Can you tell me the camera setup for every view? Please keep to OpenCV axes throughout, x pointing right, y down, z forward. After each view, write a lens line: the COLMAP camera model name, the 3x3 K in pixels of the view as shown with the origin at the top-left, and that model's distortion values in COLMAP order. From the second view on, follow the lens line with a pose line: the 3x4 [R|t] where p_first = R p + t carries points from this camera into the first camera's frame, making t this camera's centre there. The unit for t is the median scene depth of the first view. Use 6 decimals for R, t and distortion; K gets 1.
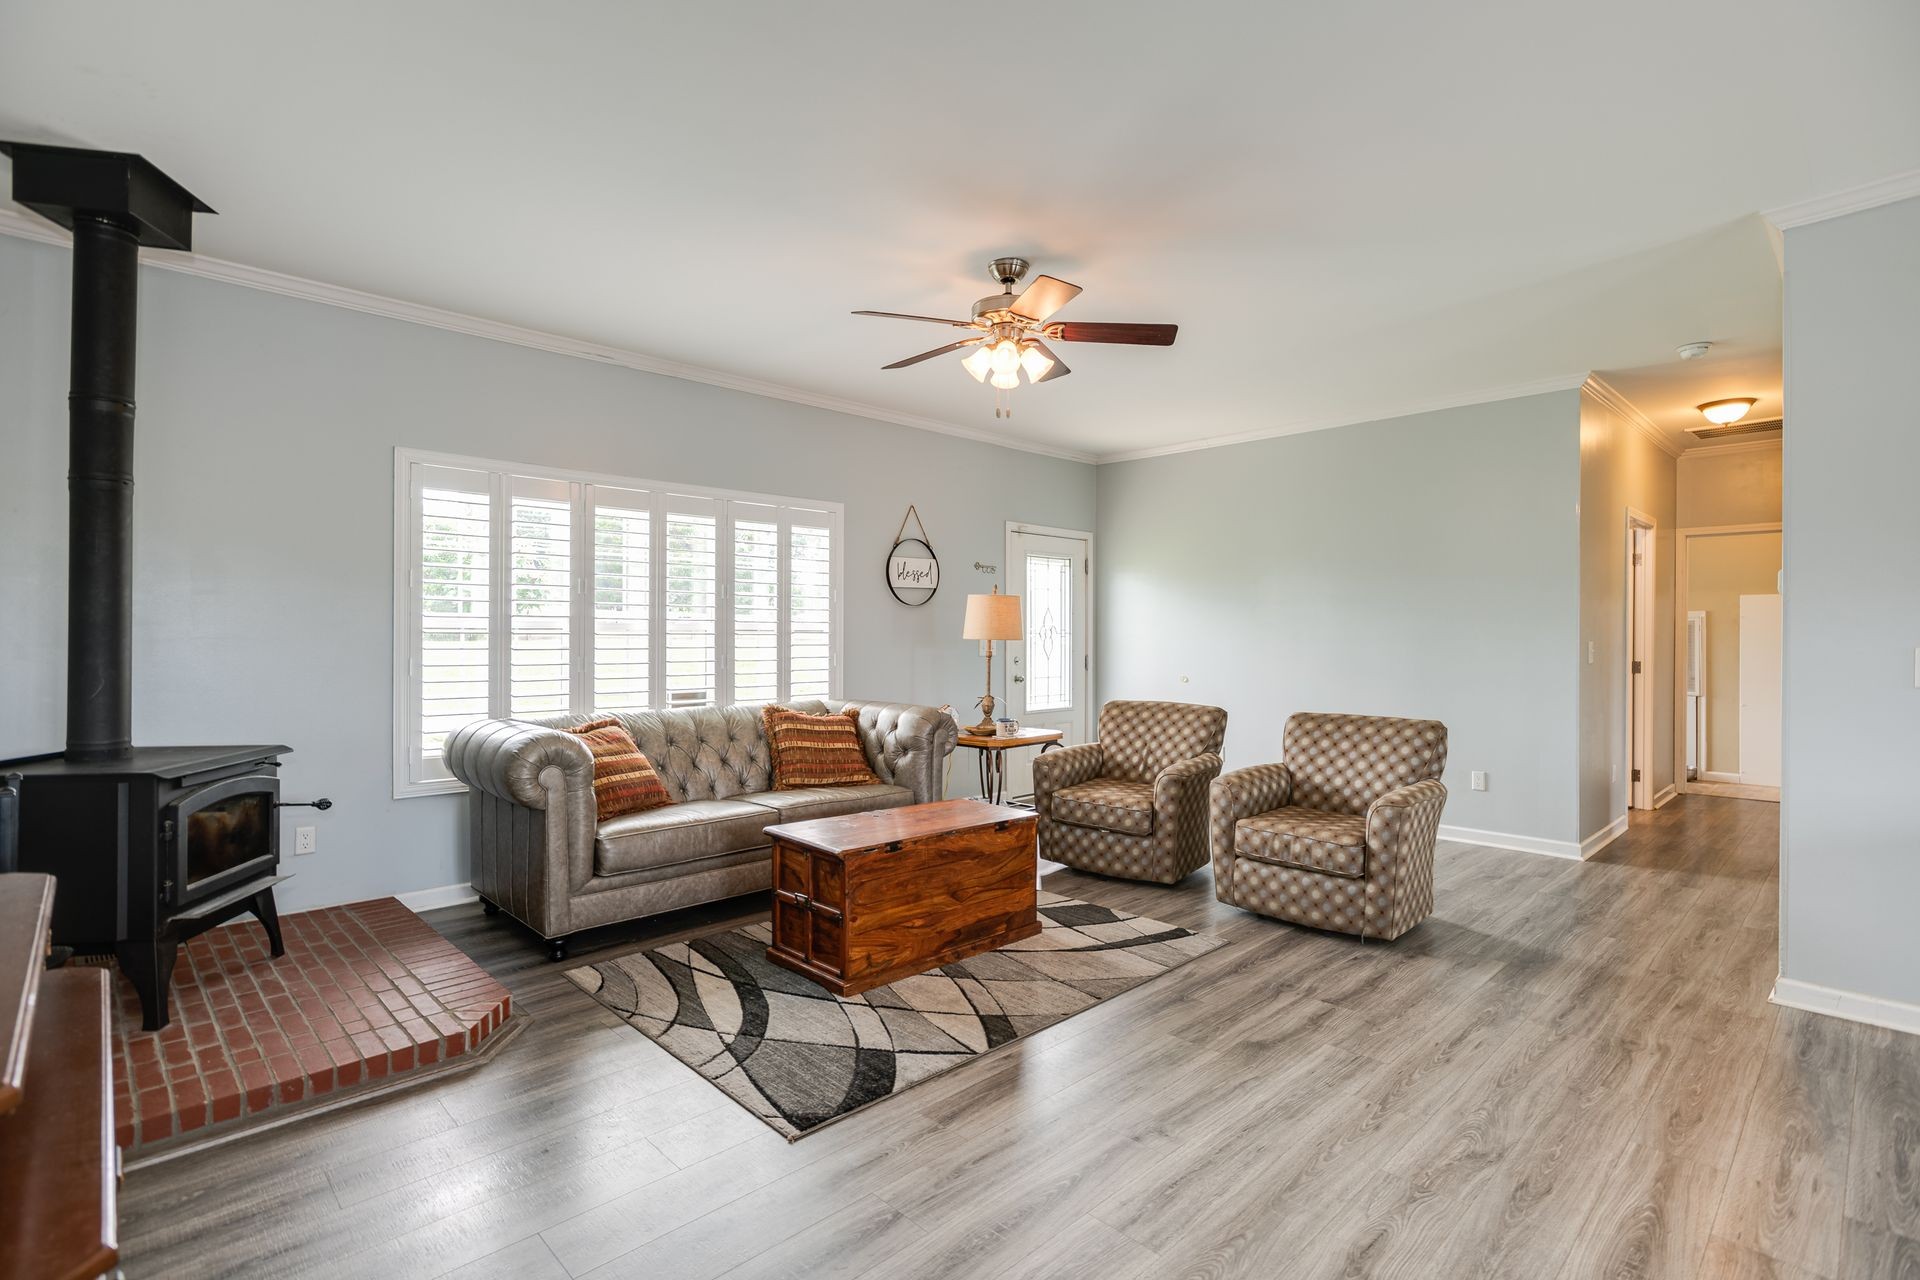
lens RADIAL K [[915.6, 0, 960.3], [0, 915.6, 636.9], [0, 0, 1]] dist [-0.009606, 0.002570]
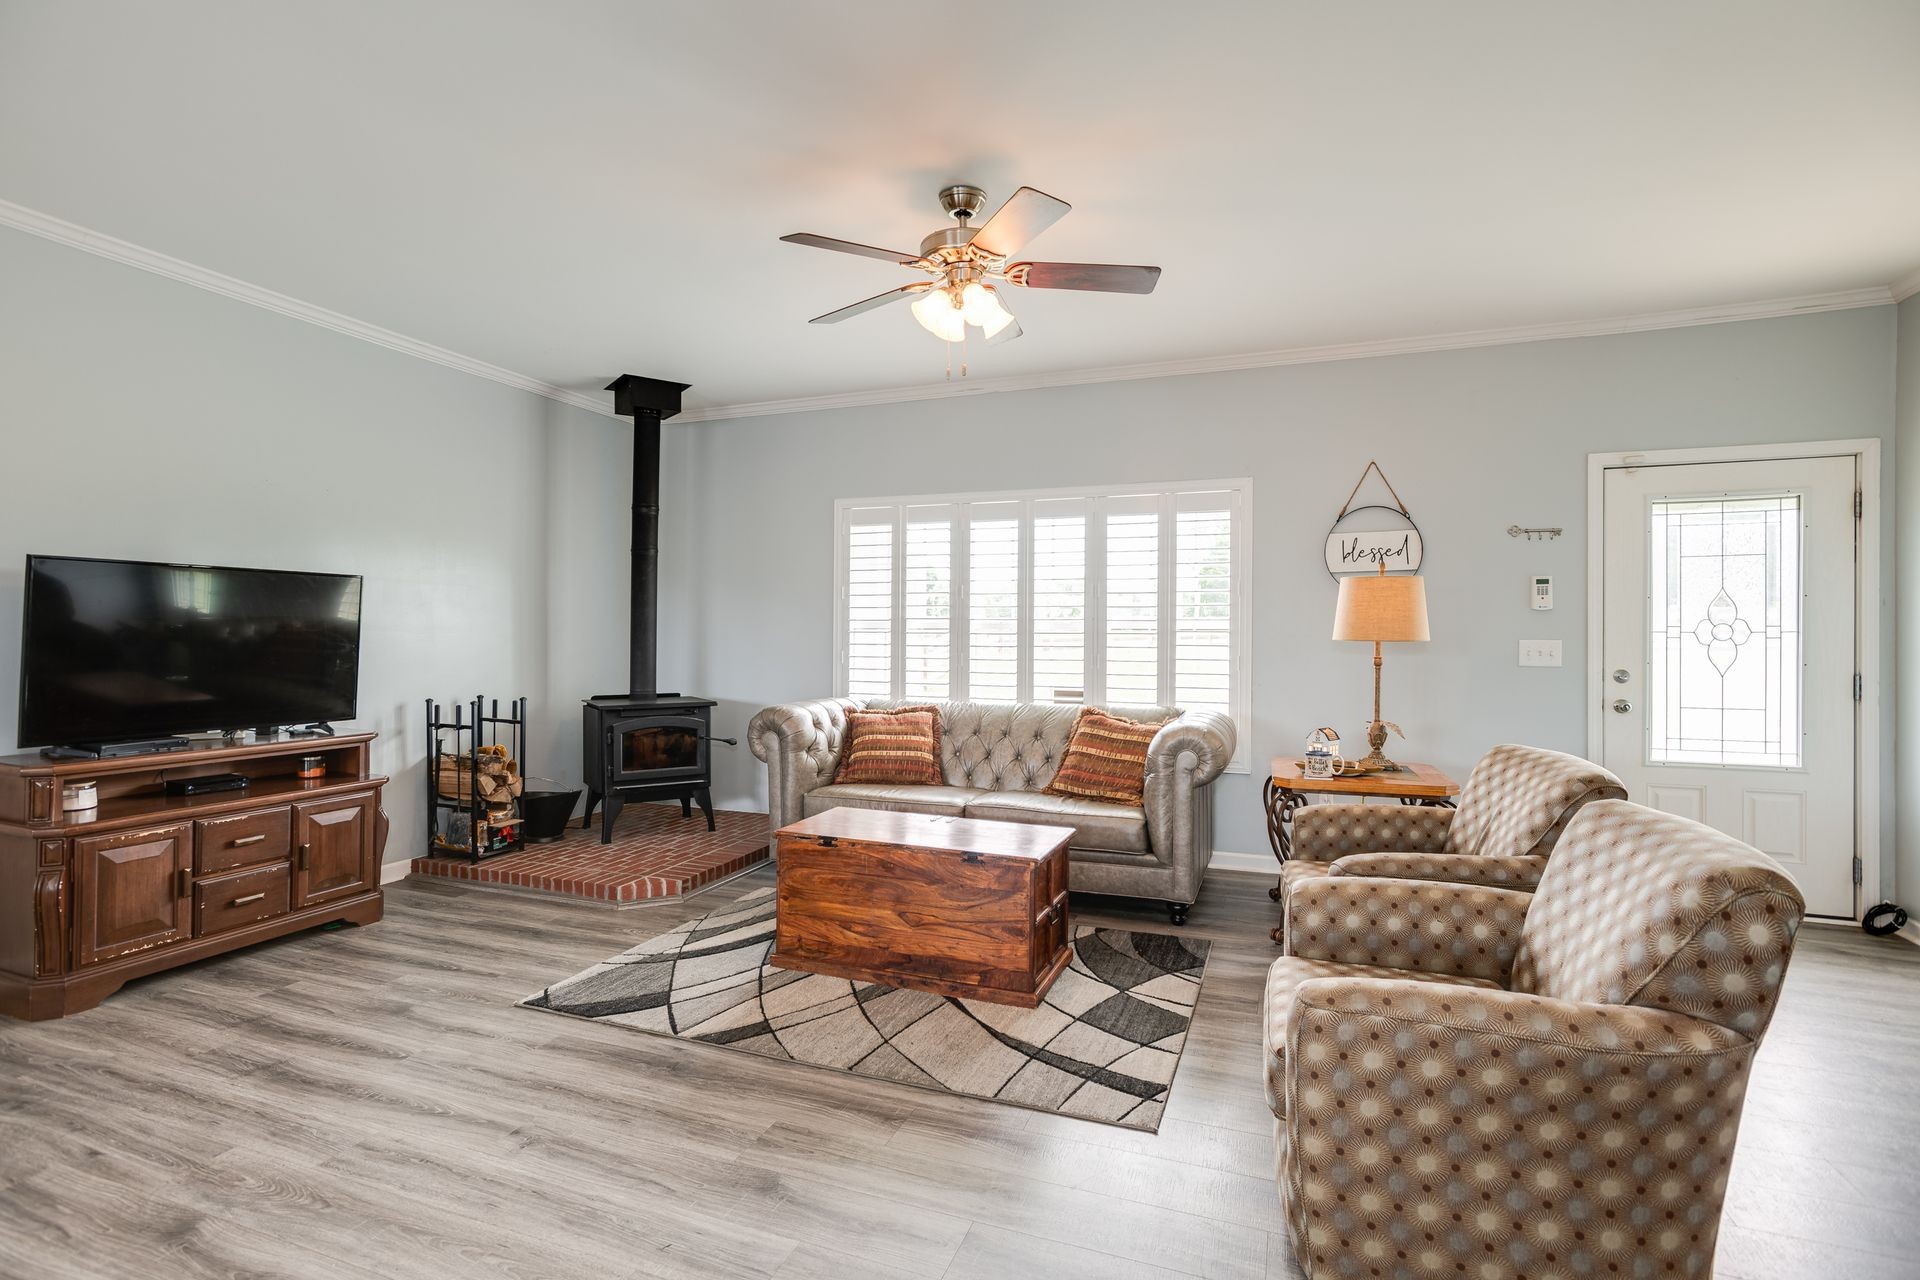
lens RADIAL K [[915.6, 0, 951.4], [0, 915.6, 630.1], [0, 0, 1]] dist [-0.009606, 0.002570]
pose [[0.417222, -0.006509, -0.908781, 0.740955], [-0.004226, 0.999950, -0.009102, 0.004165], [0.908795, 0.007638, 0.417173, 0.576307]]
